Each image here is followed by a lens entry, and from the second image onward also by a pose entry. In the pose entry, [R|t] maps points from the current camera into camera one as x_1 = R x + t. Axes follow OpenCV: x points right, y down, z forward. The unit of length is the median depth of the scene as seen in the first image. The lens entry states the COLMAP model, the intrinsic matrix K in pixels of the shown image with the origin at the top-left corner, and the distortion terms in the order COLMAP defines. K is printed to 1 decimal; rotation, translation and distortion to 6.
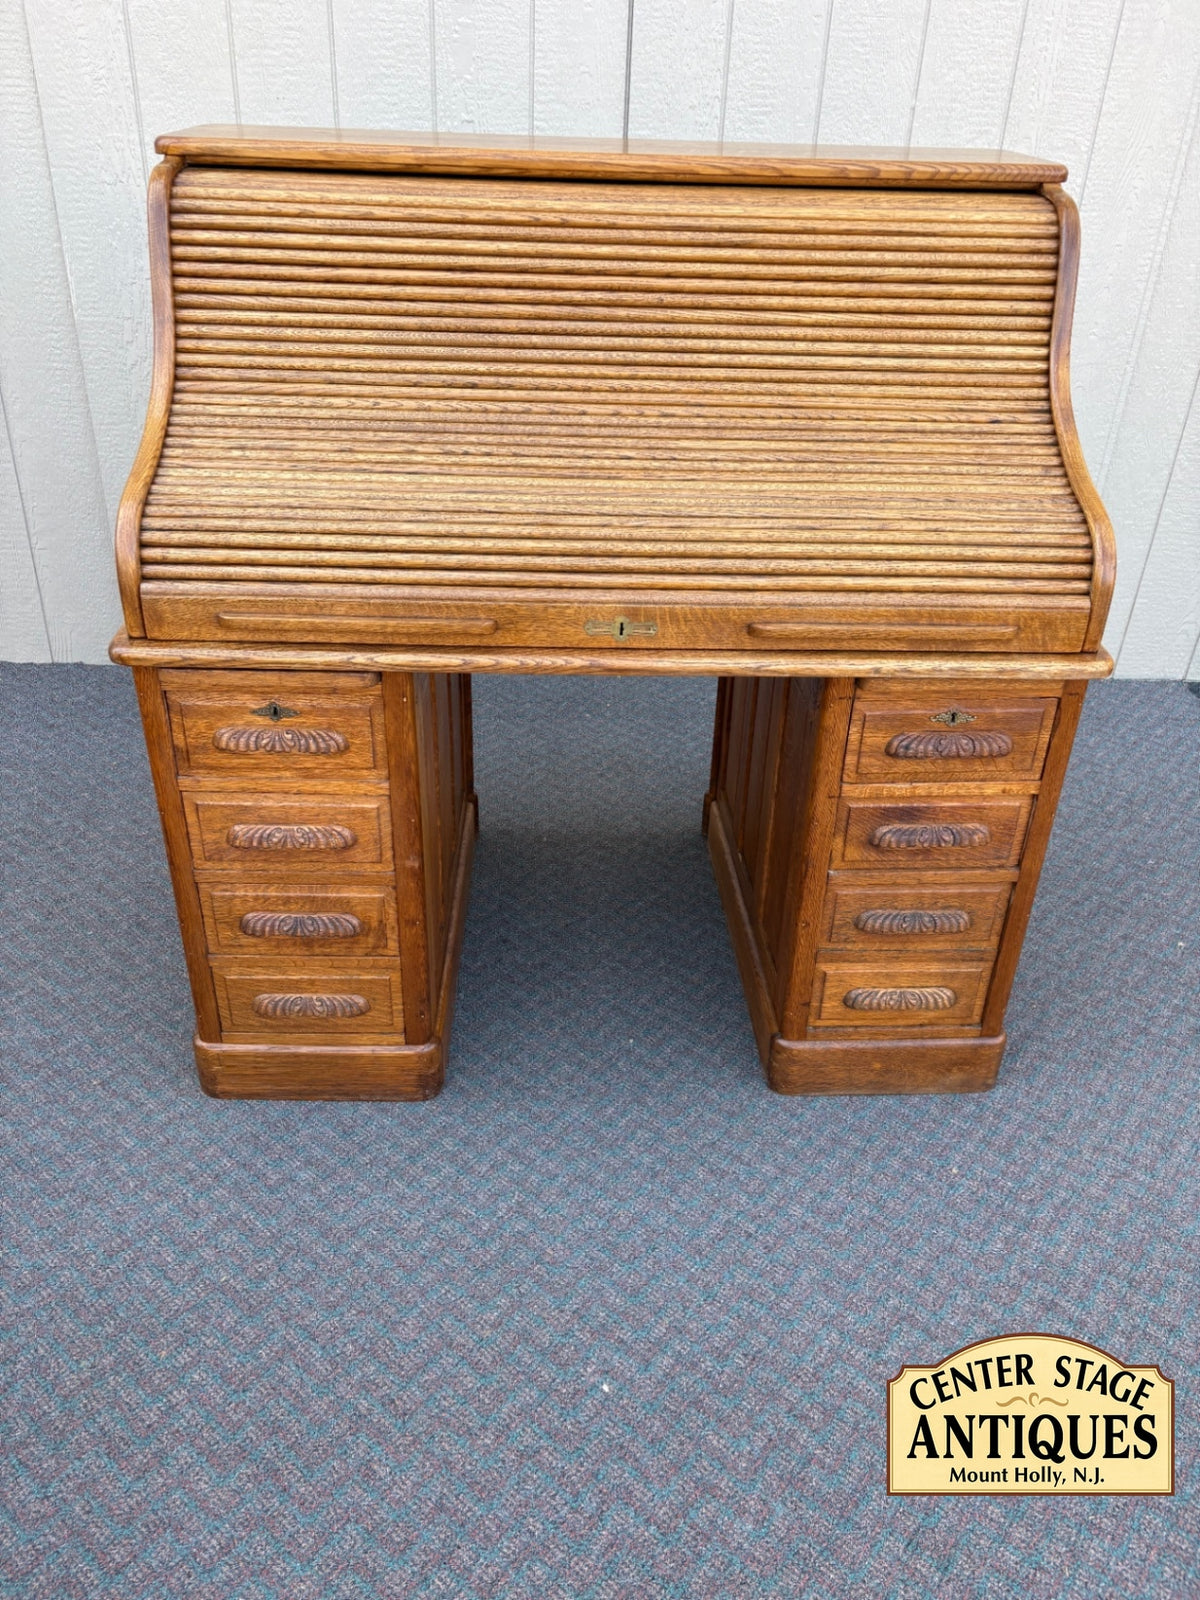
lens RADIAL K [[1220.6, 0, 601.7], [0, 1220.6, 799.8], [0, 0, 1]] dist [0.044630, -0.055156]
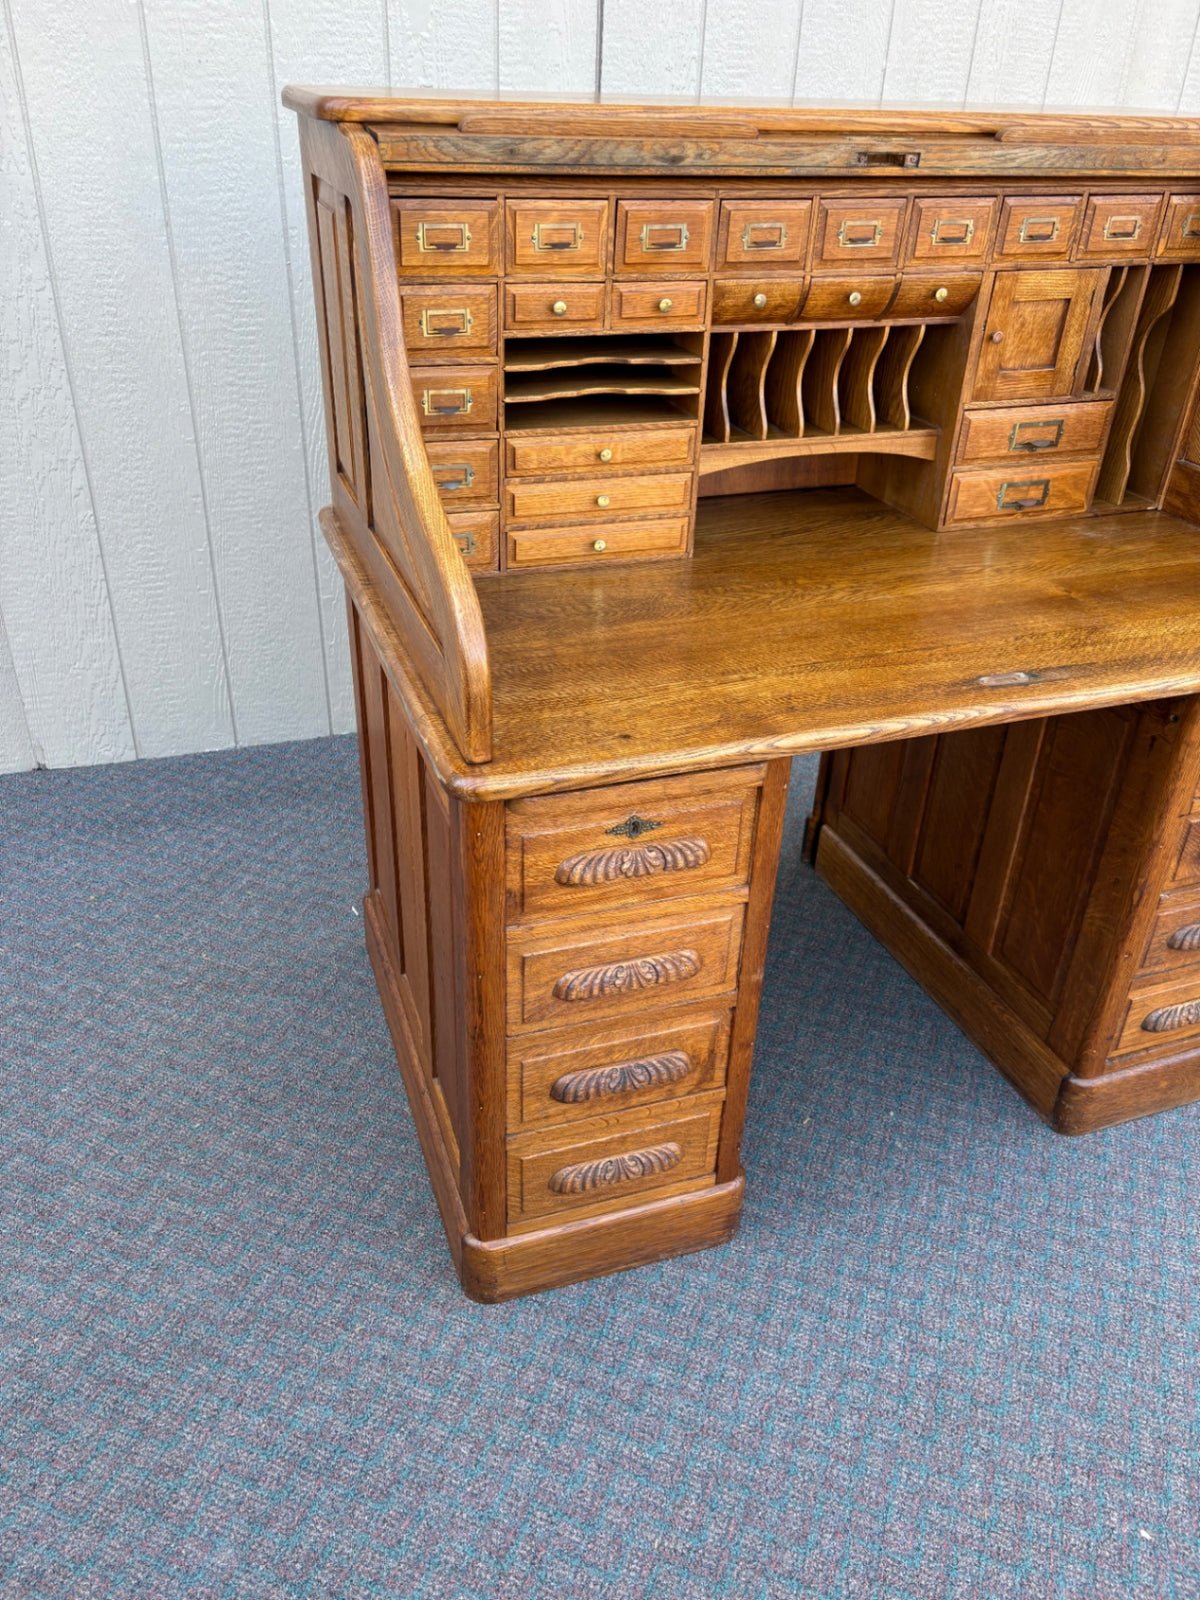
lens RADIAL K [[1220.6, 0, 597.3], [0, 1220.6, 798.9], [0, 0, 1]] dist [0.044630, -0.055156]
pose [[0.953039, -0.158001, 0.258364, -0.455885], [0.155233, 0.987385, 0.031215, -0.109879], [-0.260037, 0.010357, 0.965543, 0.229159]]
